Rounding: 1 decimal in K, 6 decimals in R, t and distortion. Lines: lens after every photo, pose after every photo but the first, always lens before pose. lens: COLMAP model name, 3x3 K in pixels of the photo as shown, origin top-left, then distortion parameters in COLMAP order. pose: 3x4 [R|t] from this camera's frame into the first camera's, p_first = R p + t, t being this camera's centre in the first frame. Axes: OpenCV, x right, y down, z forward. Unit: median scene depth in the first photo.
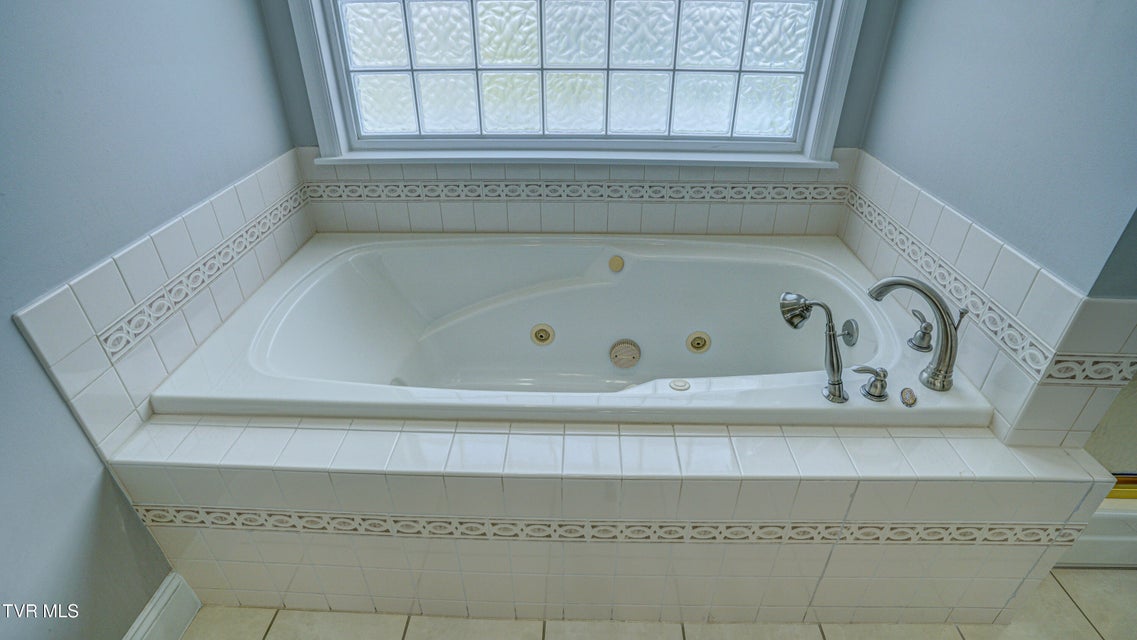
lens RADIAL K [[562.9, 0, 563.6], [0, 562.9, 318.2], [0, 0, 1]] dist [-0.067163, 0.022682]
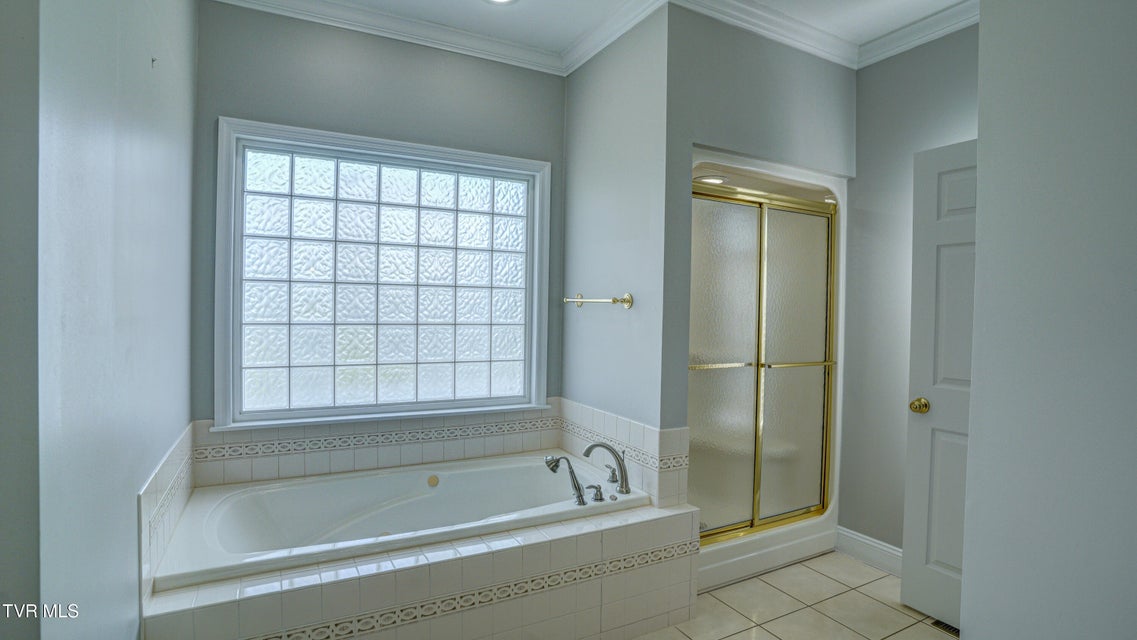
lens RADIAL K [[562.9, 0, 566.8], [0, 562.9, 318.6], [0, 0, 1]] dist [-0.067163, 0.022682]
pose [[0.868534, 0.007794, 0.495569, -0.472755], [0.243037, 0.864714, -0.439547, 0.376878], [-0.431951, 0.502203, 0.749139, -0.693031]]
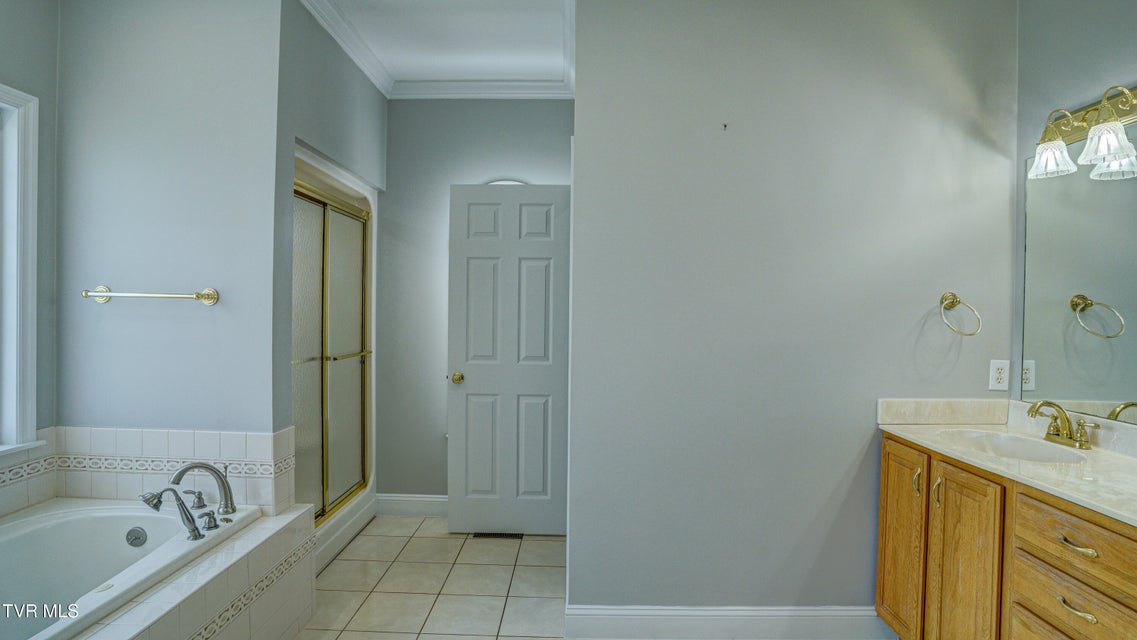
lens RADIAL K [[562.9, 0, 580.5], [0, 562.9, 318.7], [0, 0, 1]] dist [-0.067163, 0.022682]
pose [[-0.020451, -0.012739, 0.999710, -1.002077], [0.512535, 0.858399, 0.021423, 0.114906], [-0.858423, 0.512825, -0.011026, -0.264658]]
